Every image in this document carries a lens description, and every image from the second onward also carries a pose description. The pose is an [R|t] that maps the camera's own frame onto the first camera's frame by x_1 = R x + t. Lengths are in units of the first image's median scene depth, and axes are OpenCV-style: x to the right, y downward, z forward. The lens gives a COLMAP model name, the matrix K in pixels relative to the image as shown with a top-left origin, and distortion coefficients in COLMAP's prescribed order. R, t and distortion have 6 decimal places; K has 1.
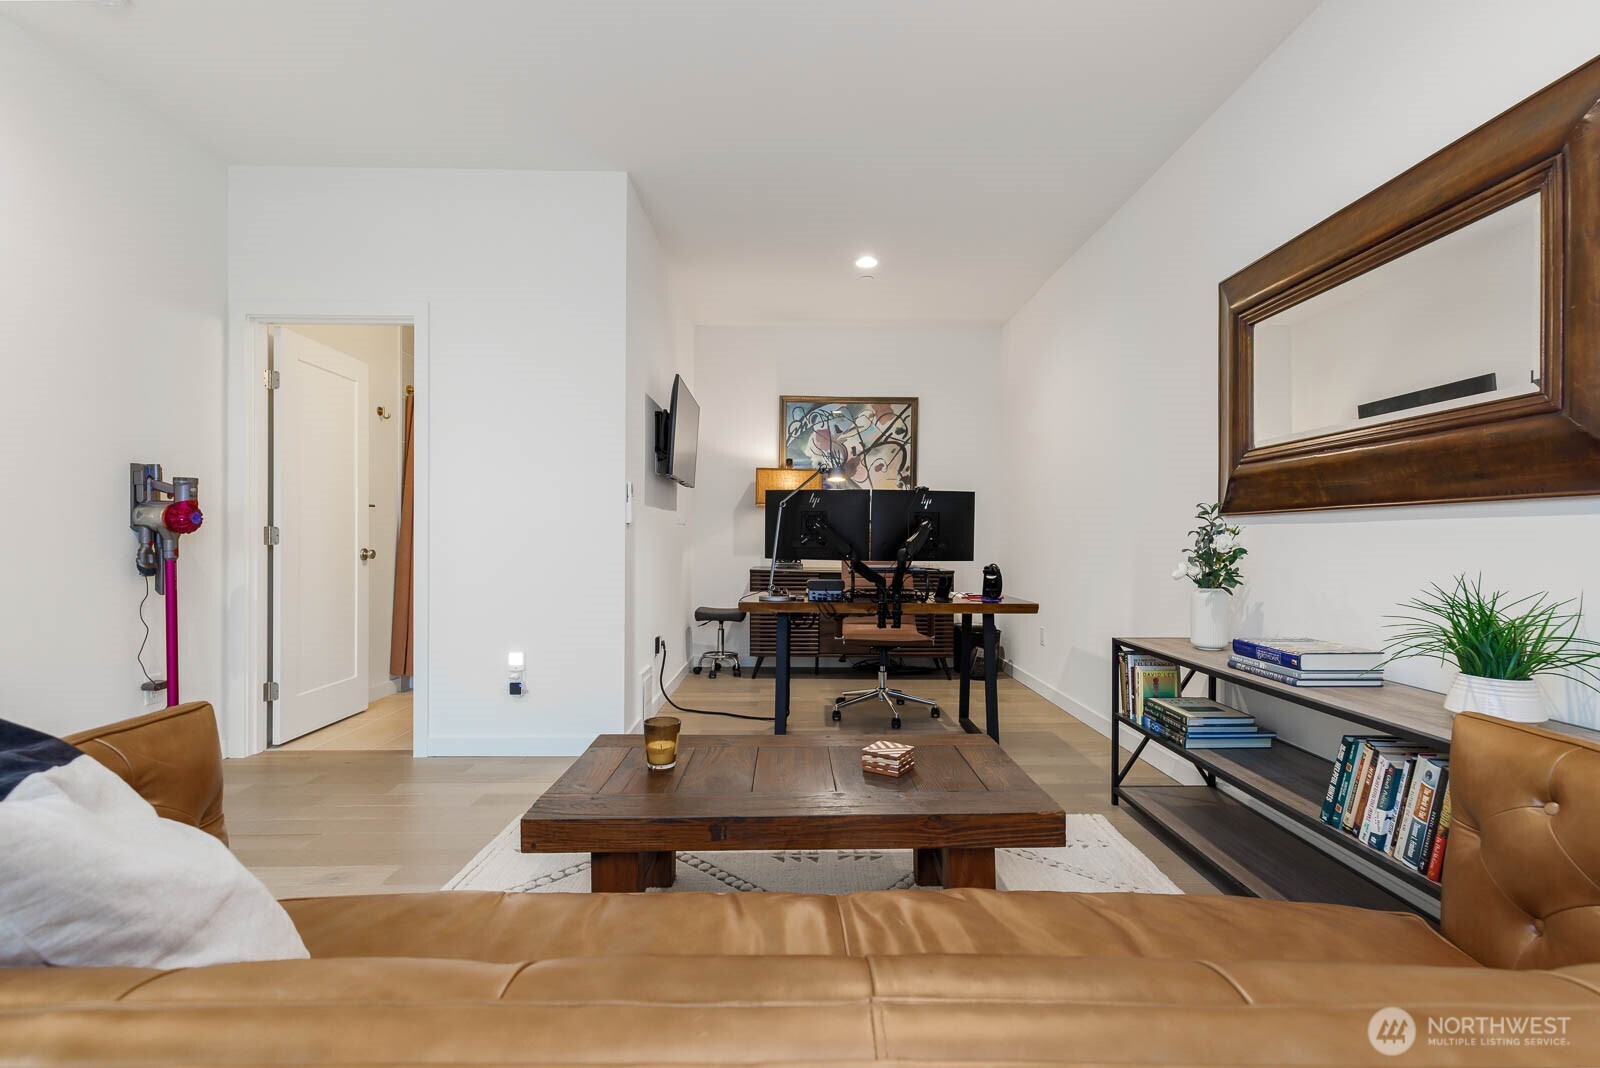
lens RADIAL K [[721.0, 0, 804.6], [0, 721.0, 539.7], [0, 0, 1]] dist [0.009189, -0.000403]
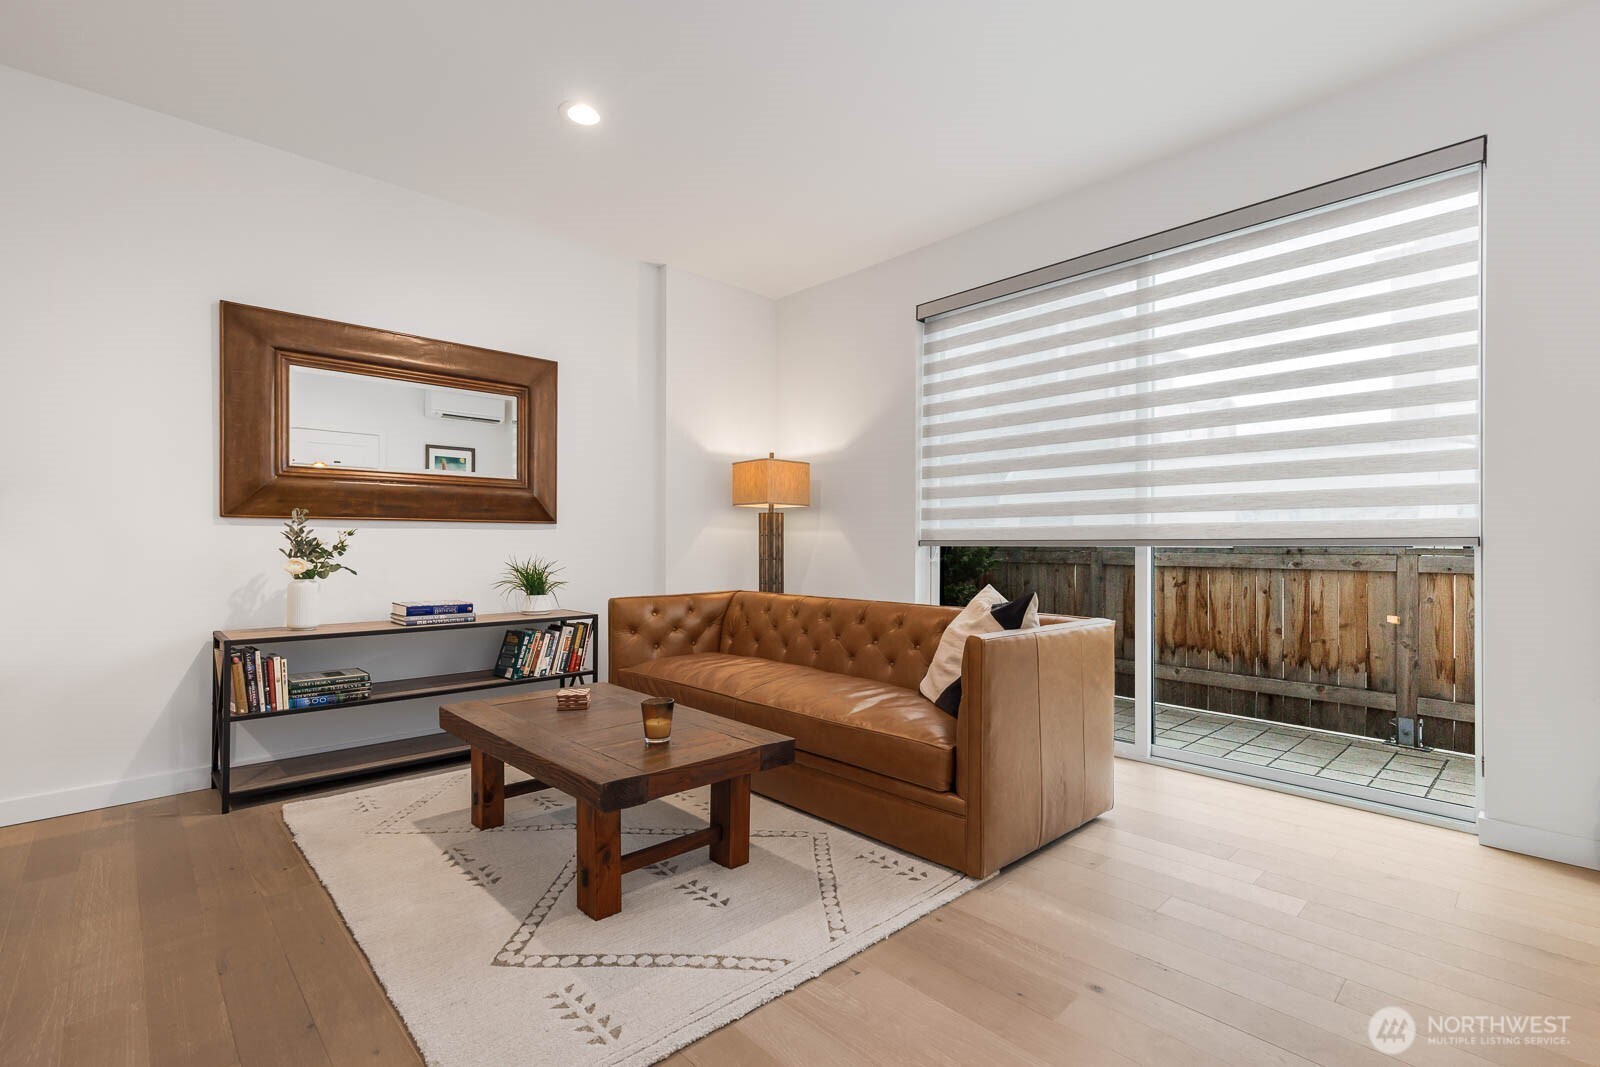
lens RADIAL K [[721.0, 0, 804.6], [0, 721.0, 539.2], [0, 0, 1]] dist [0.009189, -0.000403]
pose [[-0.678462, 0.001308, 0.734634, -1.178605], [-0.002928, 0.999986, -0.004484, 0.004715], [-0.734629, -0.005194, -0.678449, 1.595784]]
